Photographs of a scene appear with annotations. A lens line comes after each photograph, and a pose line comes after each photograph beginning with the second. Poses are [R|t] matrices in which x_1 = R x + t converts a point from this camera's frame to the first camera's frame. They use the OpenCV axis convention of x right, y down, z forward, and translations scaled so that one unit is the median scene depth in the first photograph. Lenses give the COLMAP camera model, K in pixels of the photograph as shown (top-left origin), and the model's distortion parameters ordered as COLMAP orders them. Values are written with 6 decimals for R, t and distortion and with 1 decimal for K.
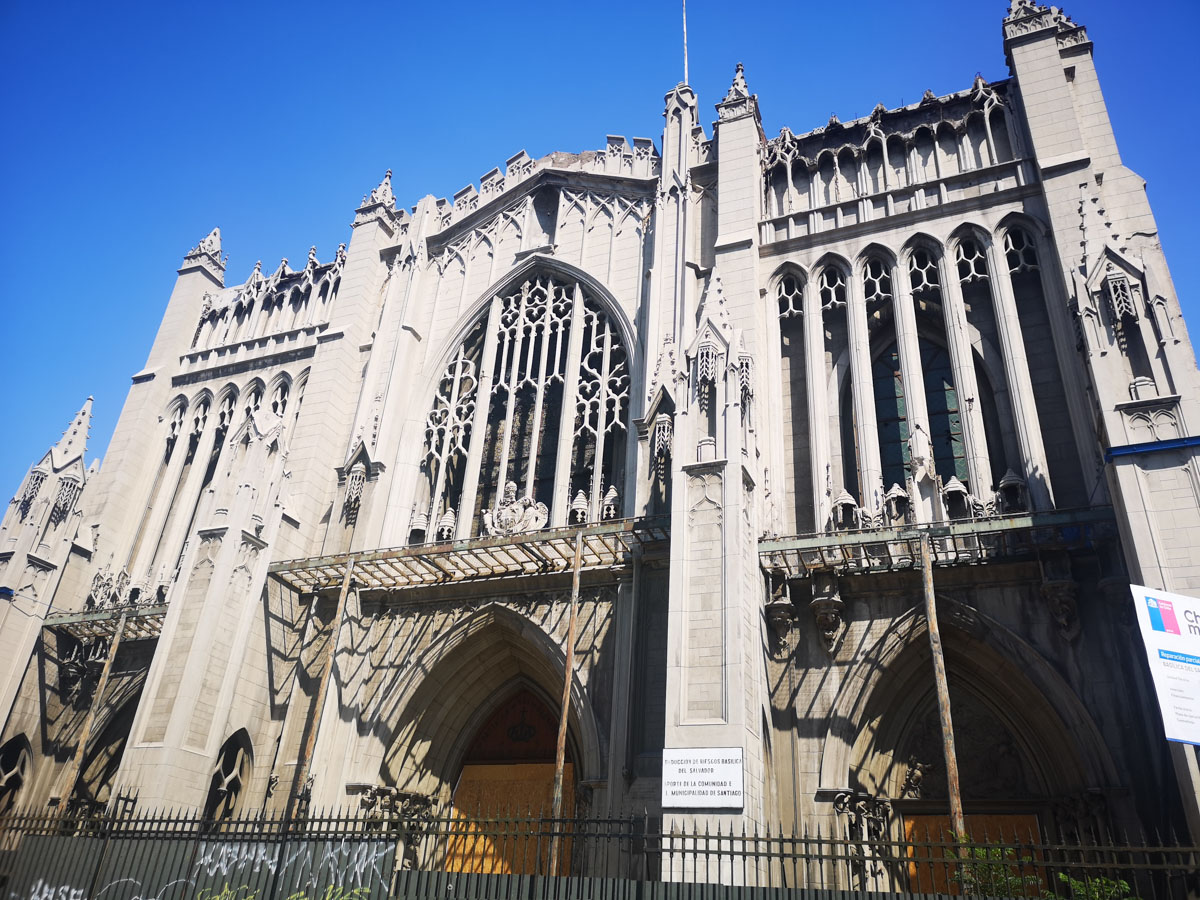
lens RADIAL K [[882.0, 0, 600.0], [0, 882.0, 450.0], [0, 0, 1]] dist [0.050917, -0.052230]
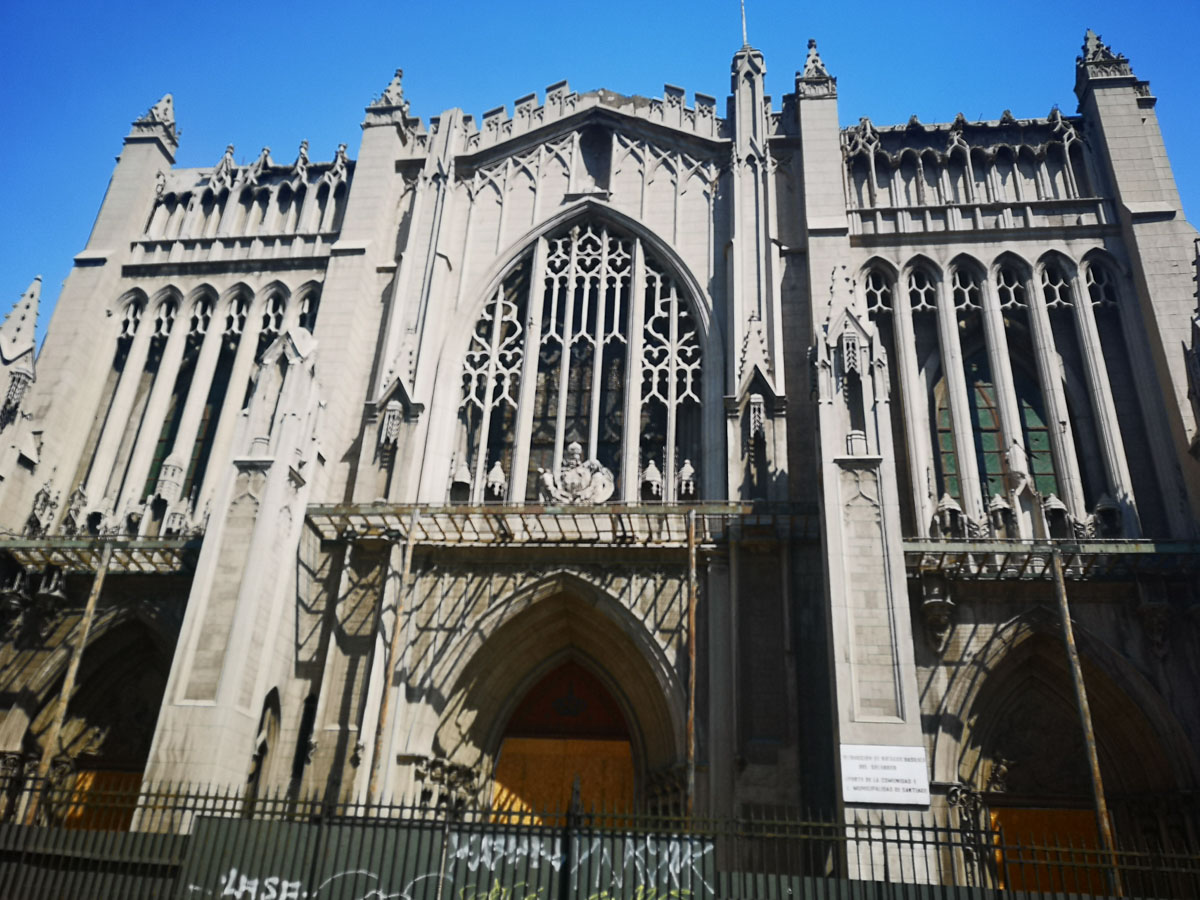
lens RADIAL K [[910.8, 0, 600.0], [0, 910.8, 450.0], [0, 0, 1]] dist [0.060937, -0.120450]
pose [[0.966841, 0.111416, 0.229795, -0.306735], [-0.124412, 0.991306, 0.042816, -0.001593], [-0.223027, -0.069985, 0.972297, 0.050089]]
